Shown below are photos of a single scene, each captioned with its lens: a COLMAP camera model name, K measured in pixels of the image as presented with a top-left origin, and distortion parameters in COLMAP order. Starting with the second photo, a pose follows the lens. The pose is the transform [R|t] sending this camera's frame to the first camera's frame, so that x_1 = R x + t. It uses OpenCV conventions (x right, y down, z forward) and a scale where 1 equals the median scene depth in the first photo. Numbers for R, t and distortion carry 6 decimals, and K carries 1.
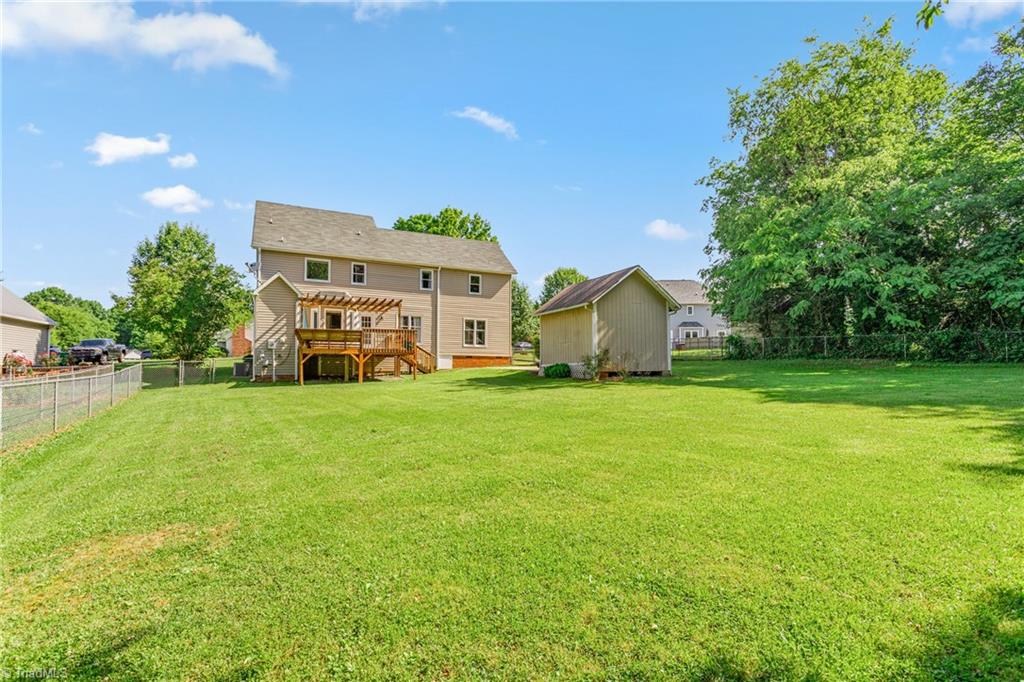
lens RADIAL K [[492.5, 0, 511.5], [0, 492.5, 342.3], [0, 0, 1]] dist [-0.006135, 0.002431]
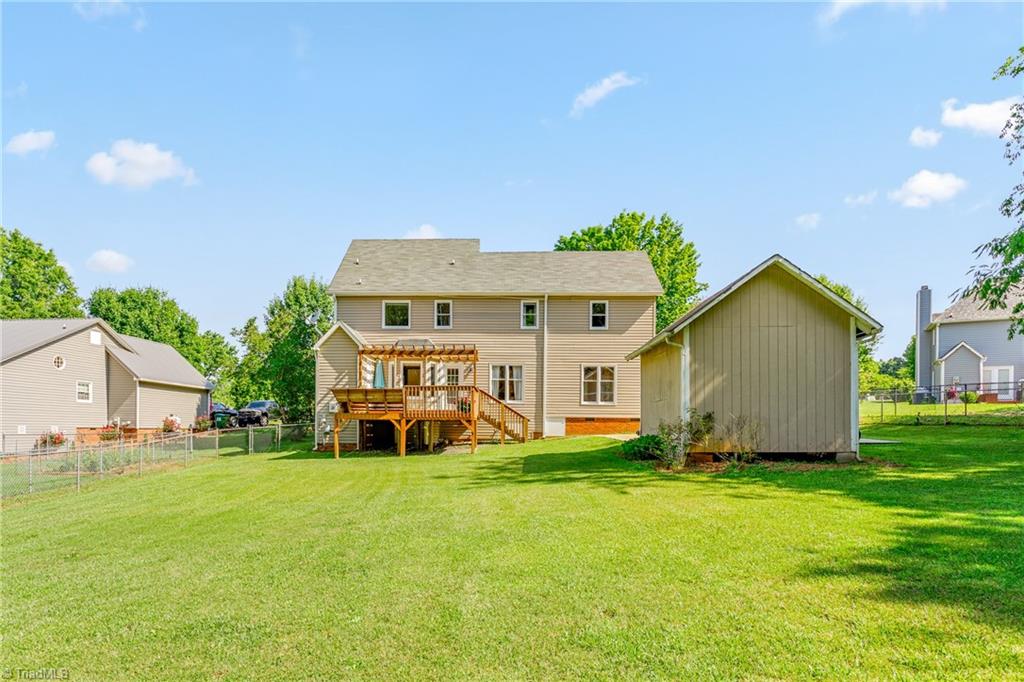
lens RADIAL K [[581.6, 0, 517.0], [0, 581.6, 419.8], [0, 0, 1]] dist [-0.004426, -0.001164]
pose [[0.878227, -0.000249, -0.478244, 0.230467], [0.024381, 0.998723, 0.044252, -0.009082], [0.477622, -0.050524, 0.877111, 0.226346]]
